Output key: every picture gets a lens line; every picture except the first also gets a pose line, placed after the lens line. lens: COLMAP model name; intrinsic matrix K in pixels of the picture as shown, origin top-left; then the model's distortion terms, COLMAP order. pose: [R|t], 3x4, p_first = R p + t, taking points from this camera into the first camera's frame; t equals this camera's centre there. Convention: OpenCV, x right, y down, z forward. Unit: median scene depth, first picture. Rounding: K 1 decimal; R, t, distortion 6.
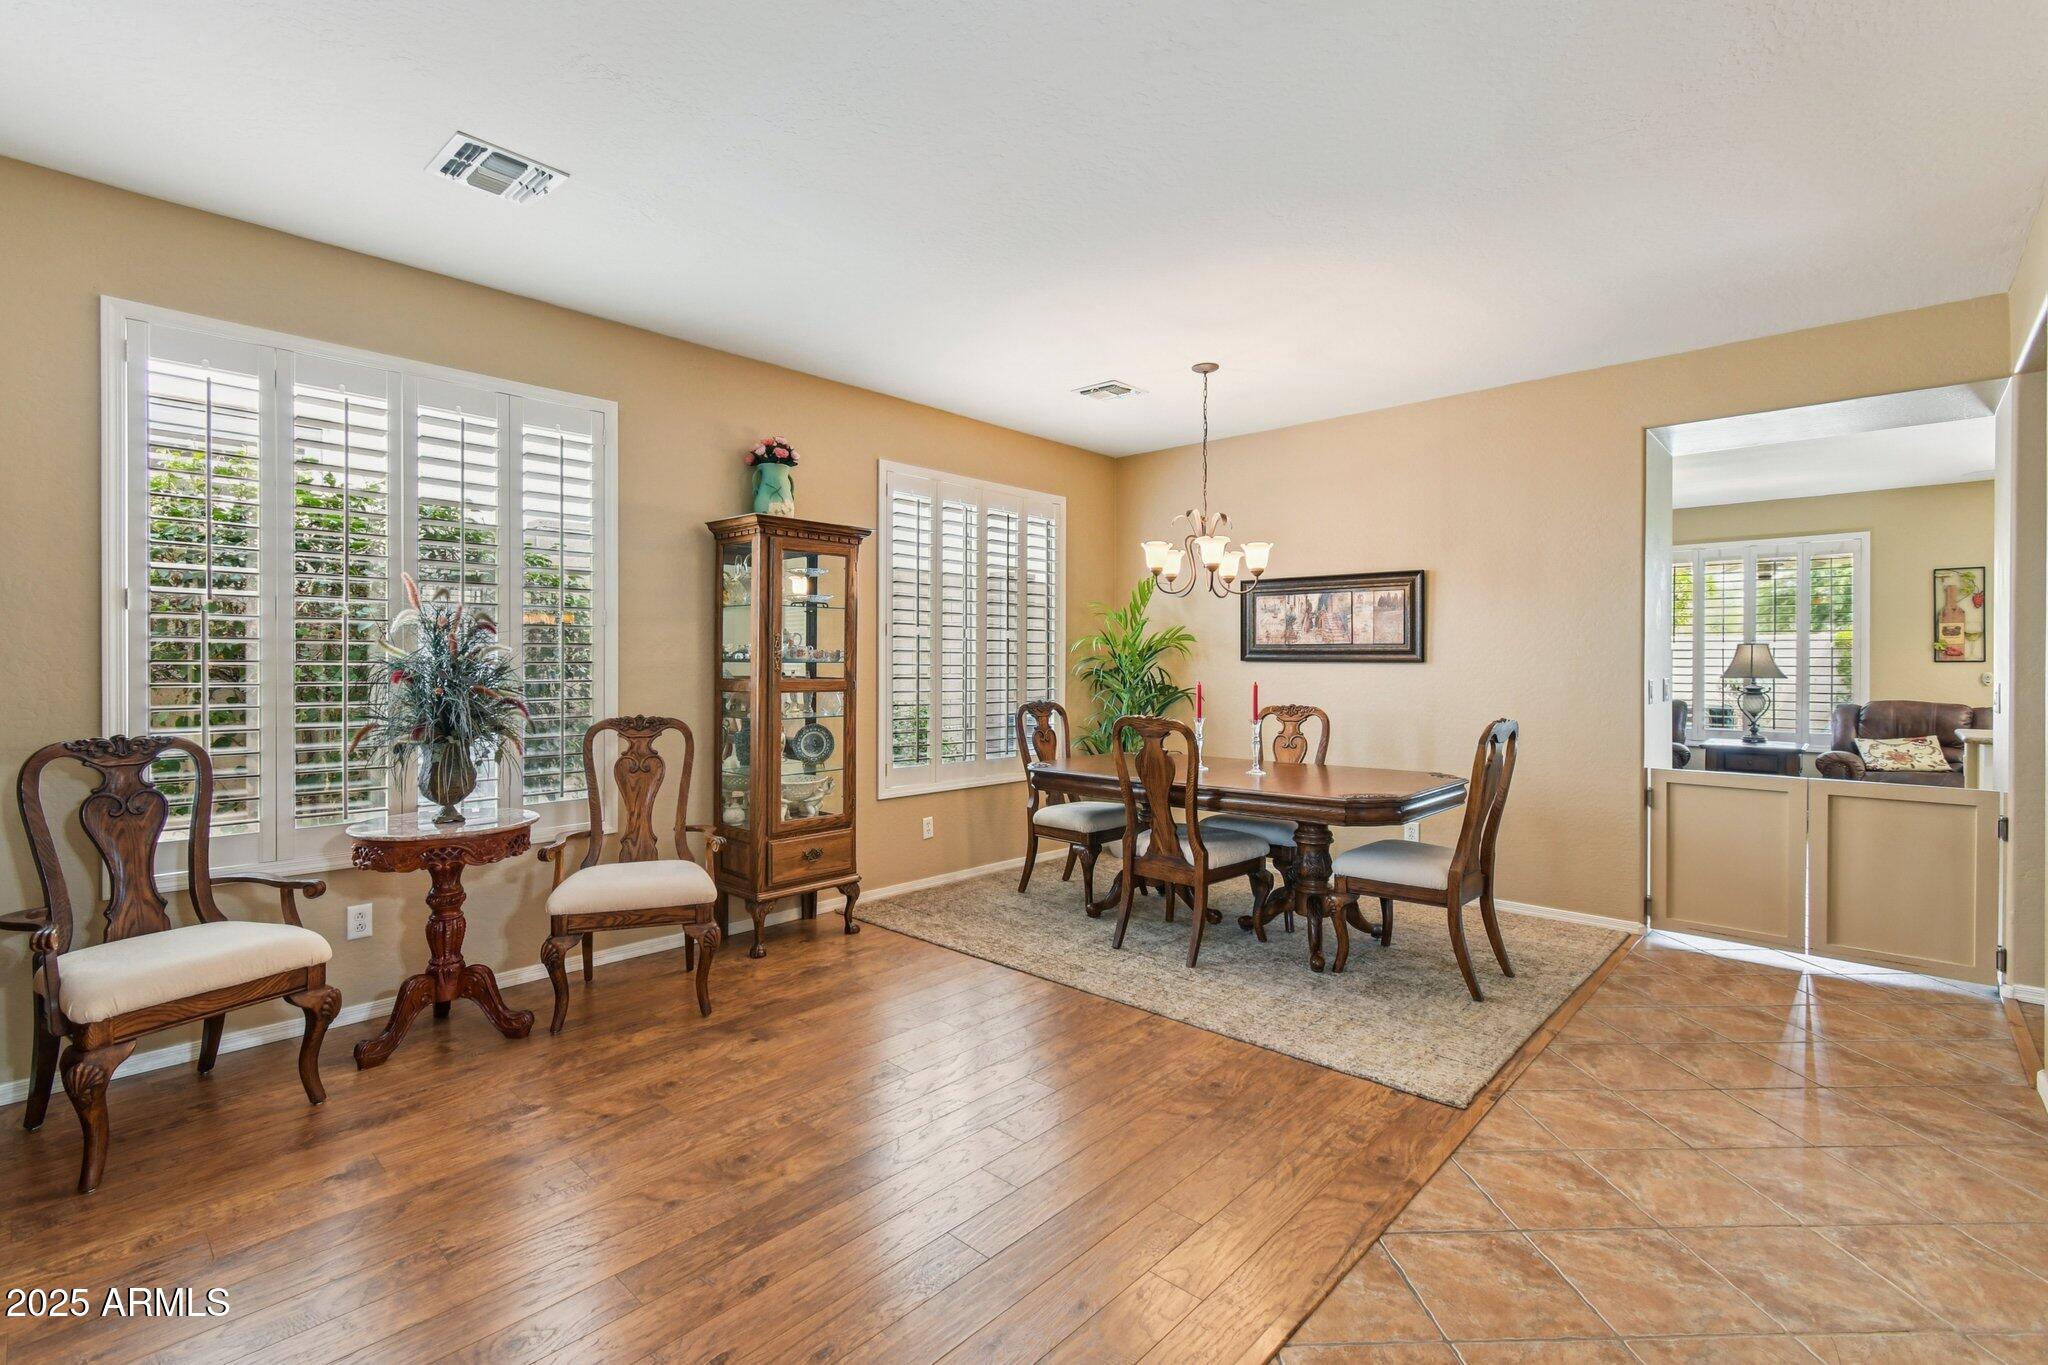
lens RADIAL K [[928.6, 0, 1018.3], [0, 928.6, 668.4], [0, 0, 1]] dist [0.006369, -0.001362]
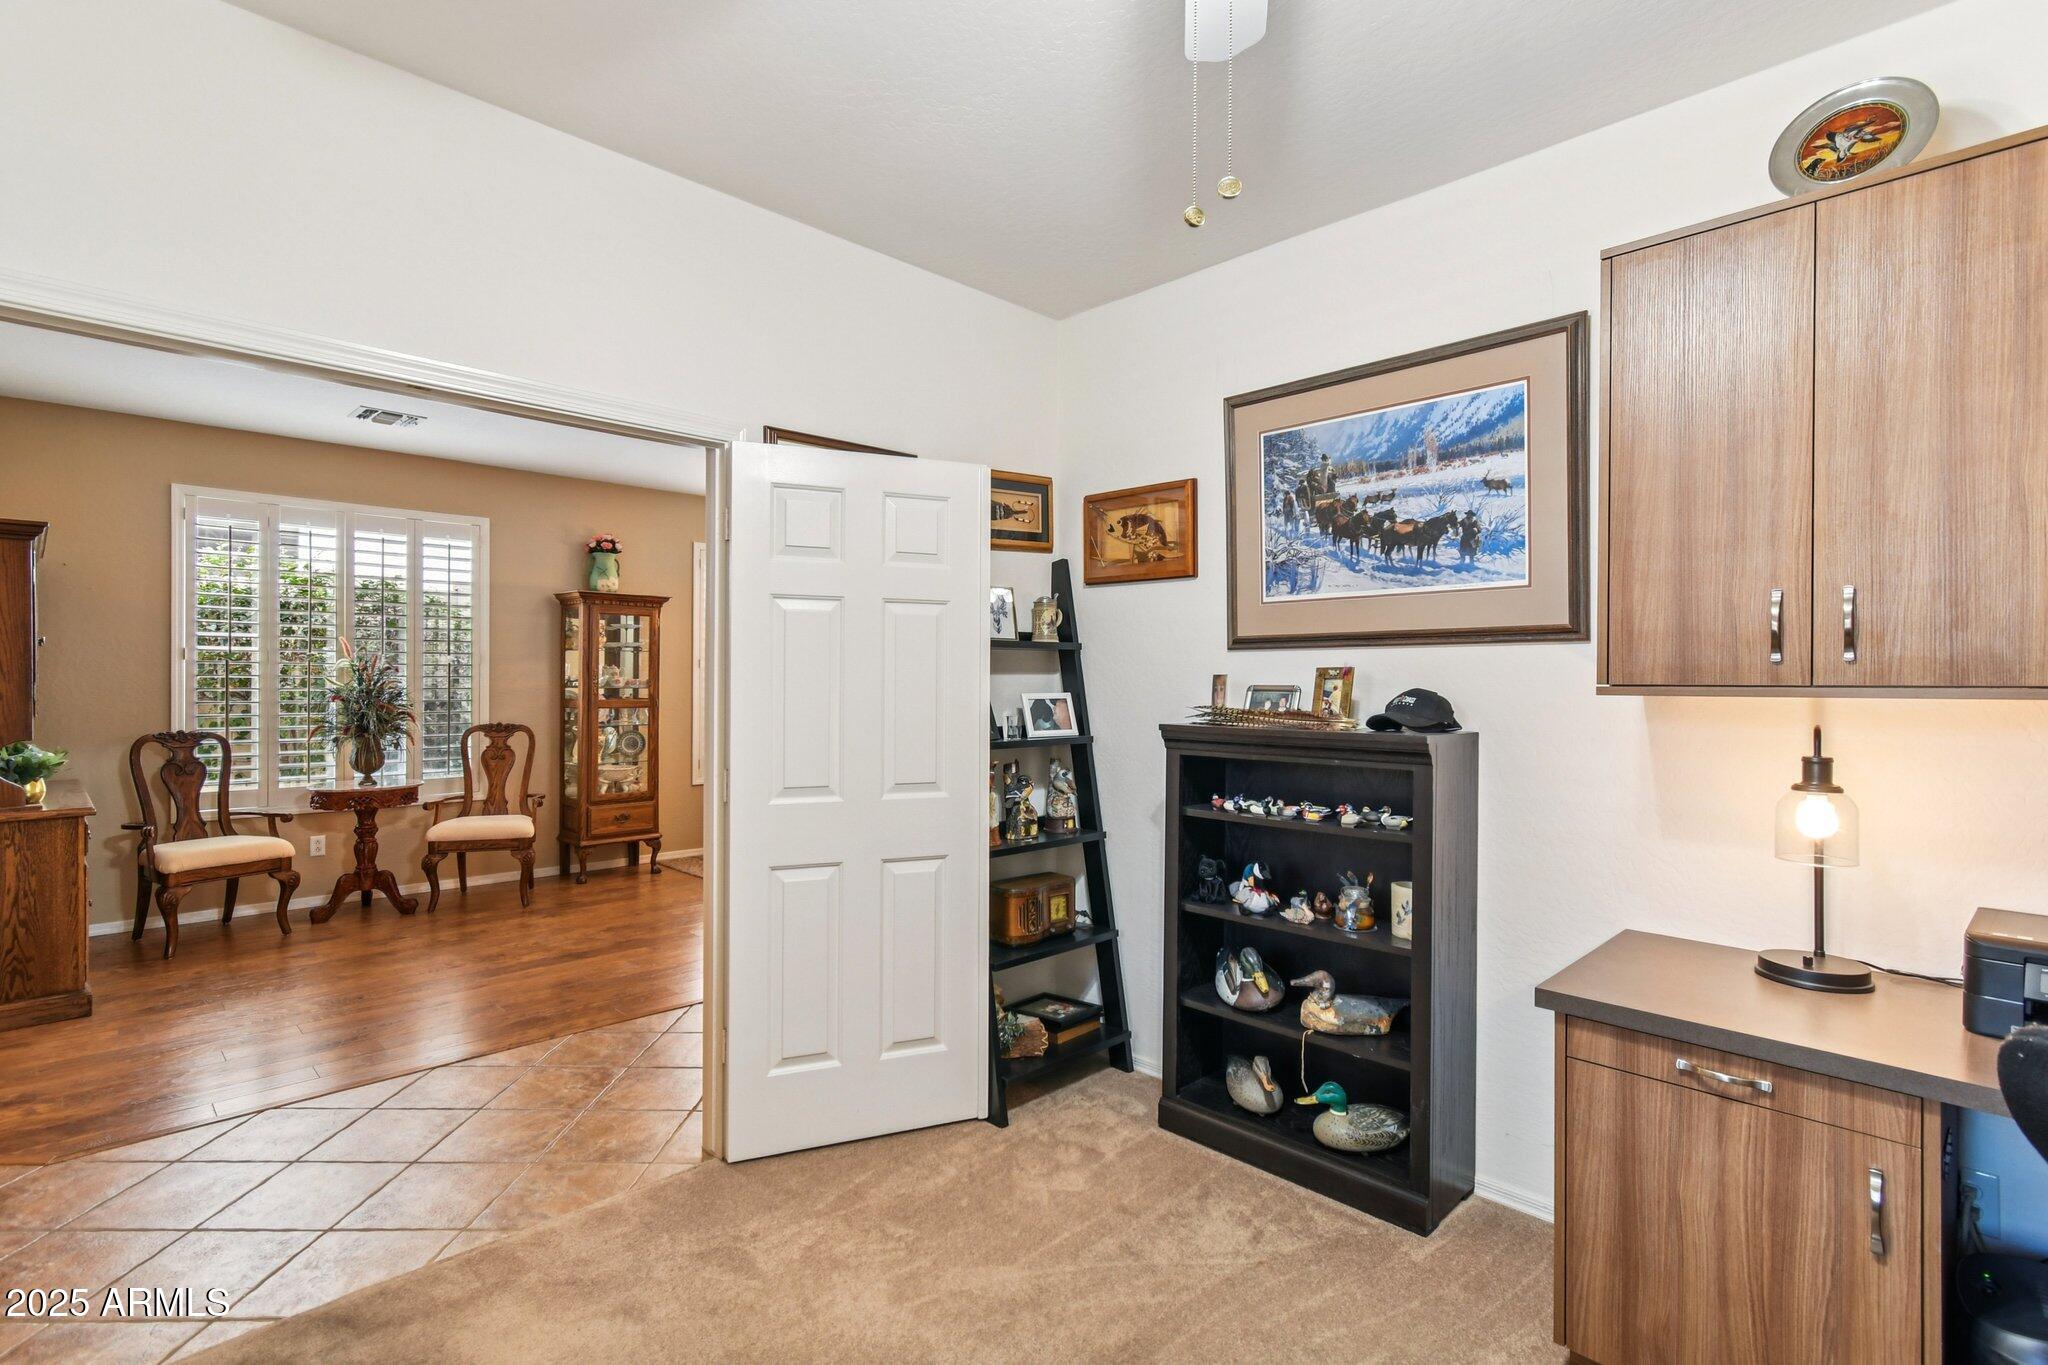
lens RADIAL K [[979.7, 0, 1016.1], [0, 979.7, 683.5], [0, 0, 1]] dist [0.008837, 0.001137]
pose [[0.999143, 0.002283, -0.041321, 0.629957], [-0.002383, 0.999994, -0.002374, -0.015729], [0.041315, 0.002470, 0.999143, -0.726013]]
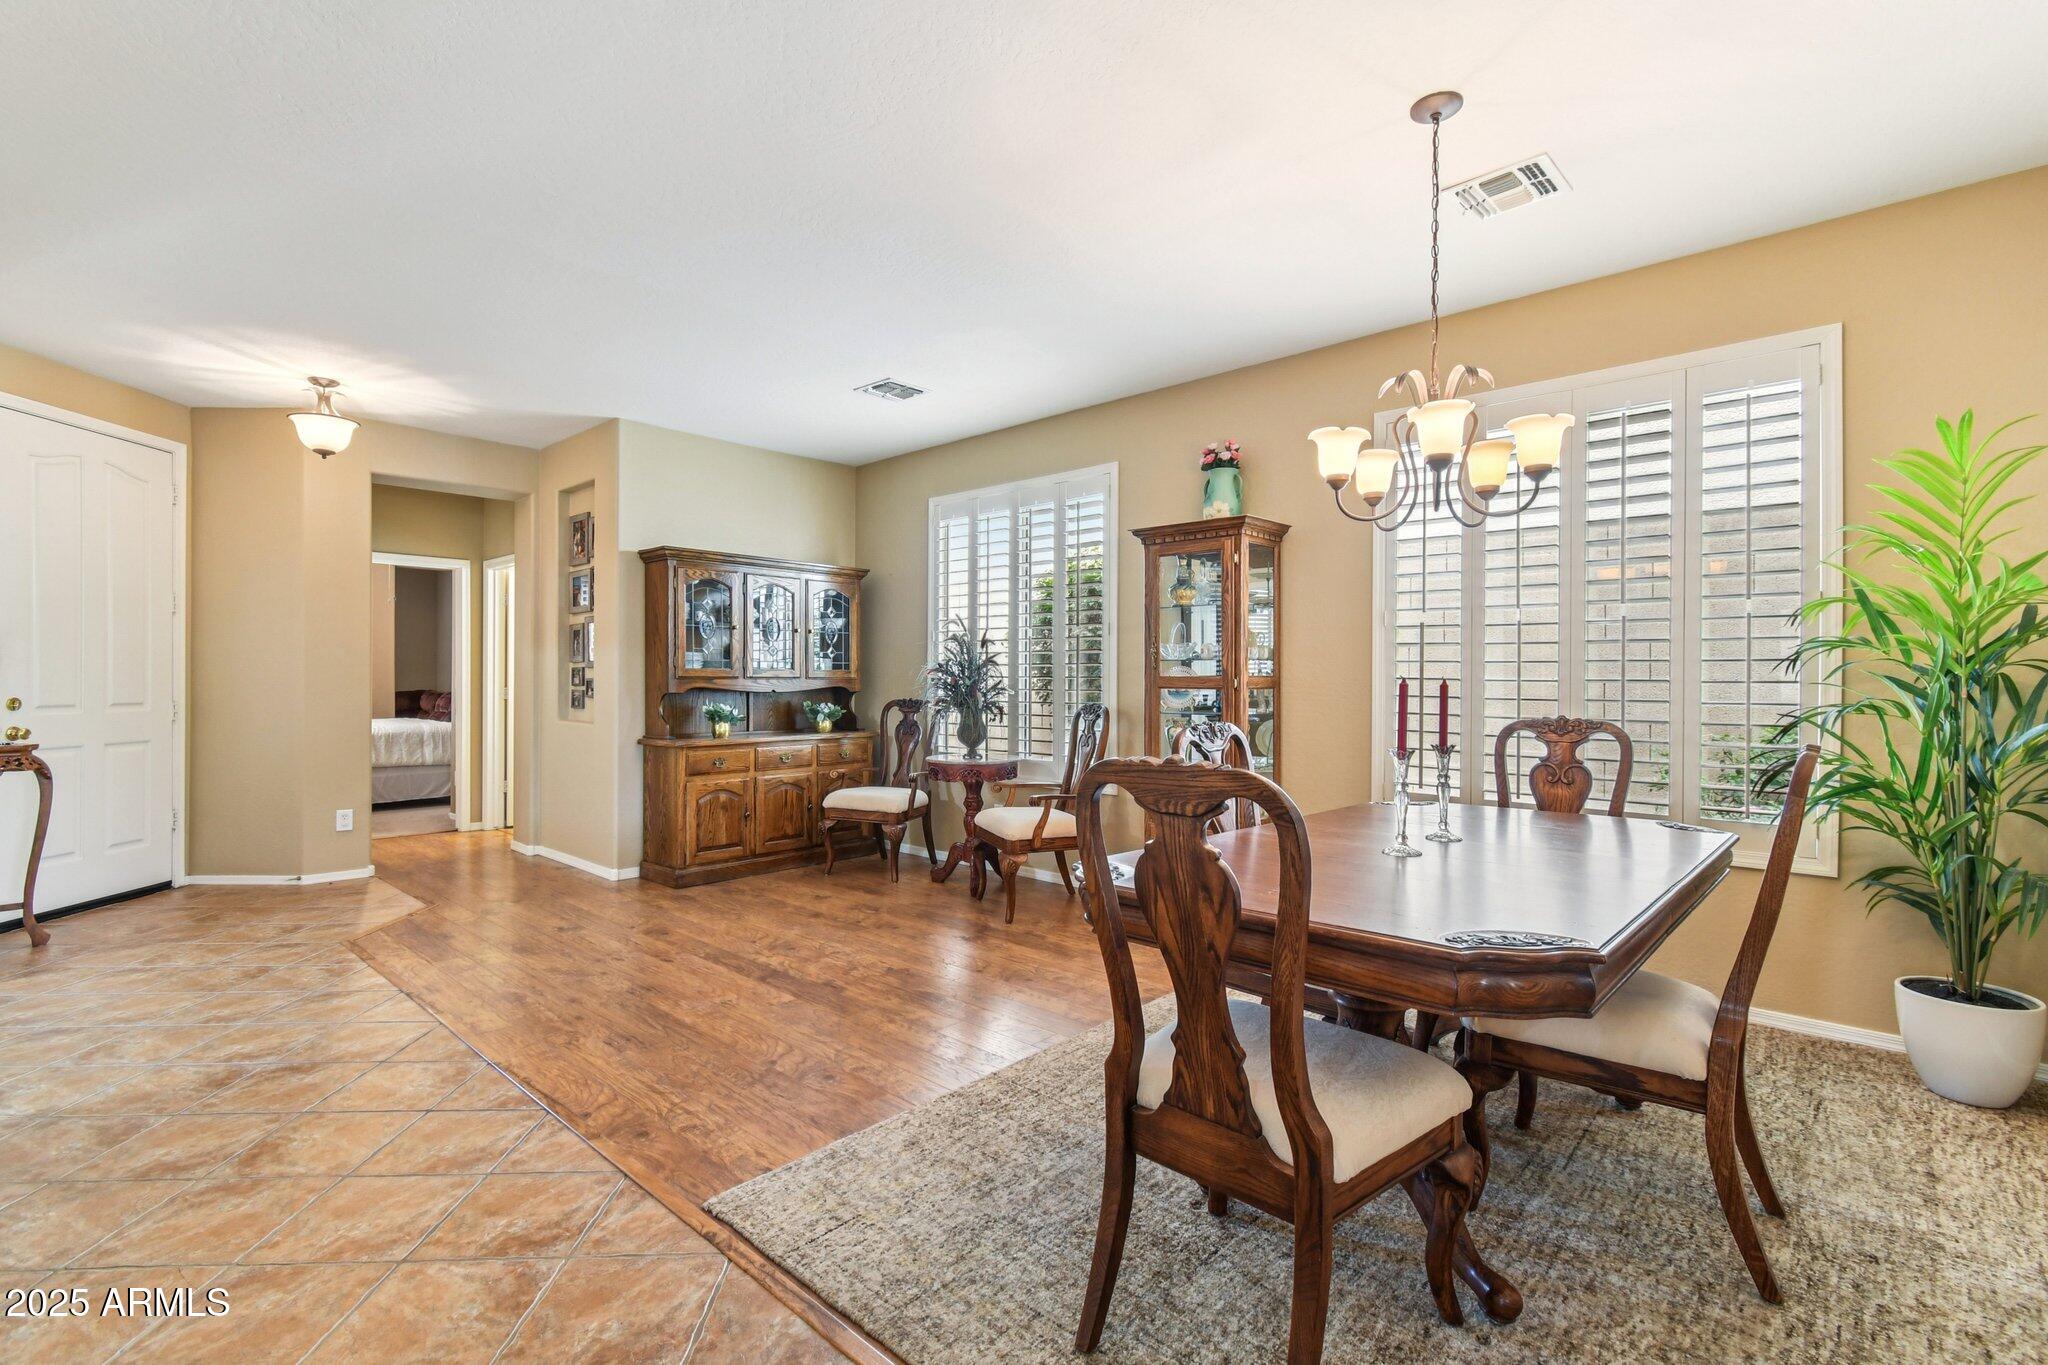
lens RADIAL K [[928.6, 0, 1012.5], [0, 928.6, 677.5], [0, 0, 1]] dist [0.006369, -0.001362]
pose [[-0.001537, -0.001354, -0.999998, 1.077845], [-0.008868, 0.999960, -0.001341, 0.021336], [0.999959, 0.008866, -0.001548, 1.072866]]
